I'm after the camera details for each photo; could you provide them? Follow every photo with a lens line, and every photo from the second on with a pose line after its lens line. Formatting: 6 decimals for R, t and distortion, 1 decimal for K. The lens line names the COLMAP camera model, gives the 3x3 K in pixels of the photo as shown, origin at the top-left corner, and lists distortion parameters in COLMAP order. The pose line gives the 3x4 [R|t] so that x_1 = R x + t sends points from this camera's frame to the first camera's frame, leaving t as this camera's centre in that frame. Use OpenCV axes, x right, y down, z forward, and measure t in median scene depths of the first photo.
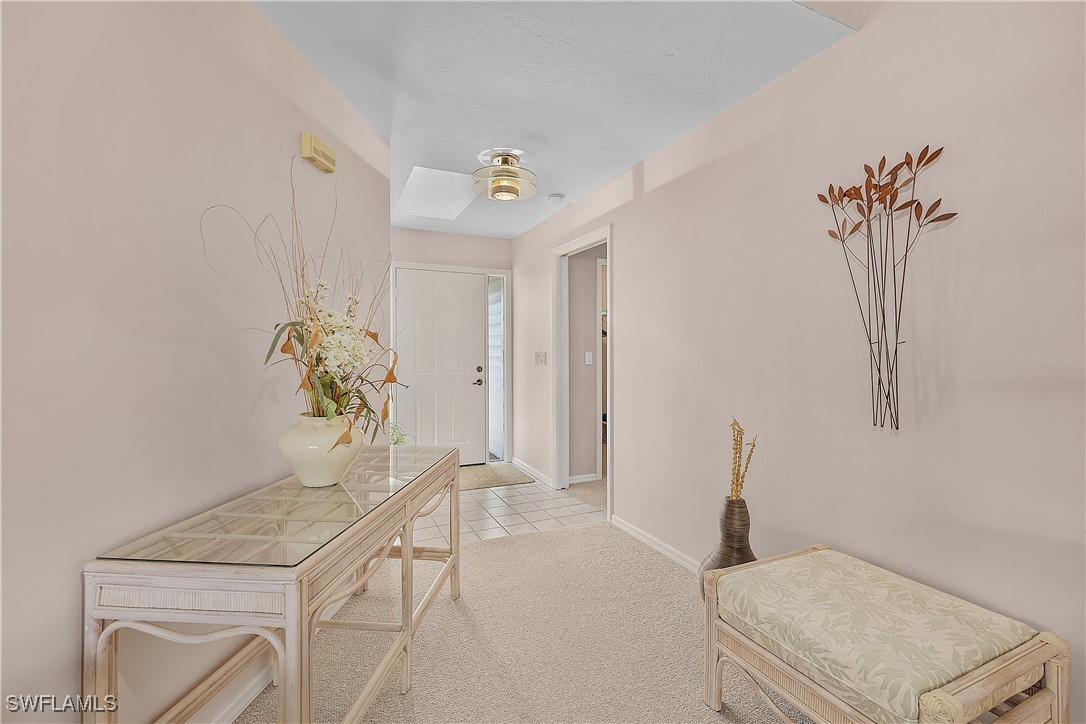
lens RADIAL K [[463.6, 0, 542.9], [0, 463.6, 344.5], [0, 0, 1]] dist [-0.001948, 0.000033]
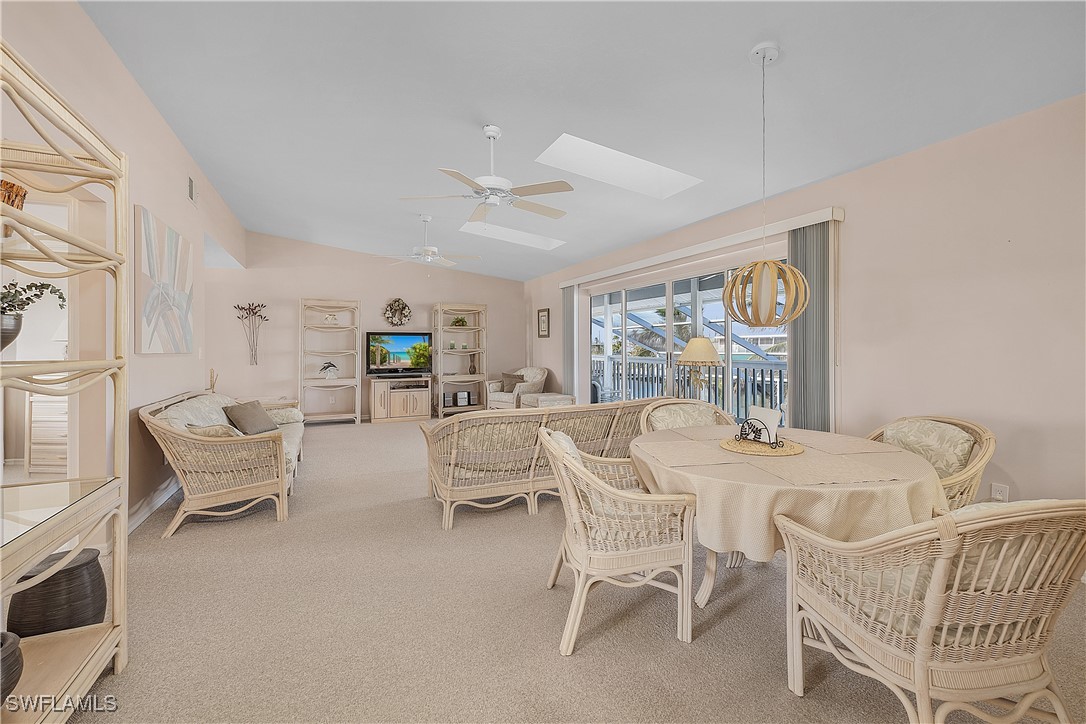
lens RADIAL K [[463.6, 0, 542.7], [0, 463.6, 358.0], [0, 0, 1]] dist [-0.001948, 0.000033]
pose [[0.011191, -0.027333, 0.999564, -3.542736], [-0.005097, 0.999612, 0.027391, -0.018577], [-0.999924, -0.005401, 0.011047, -1.744157]]
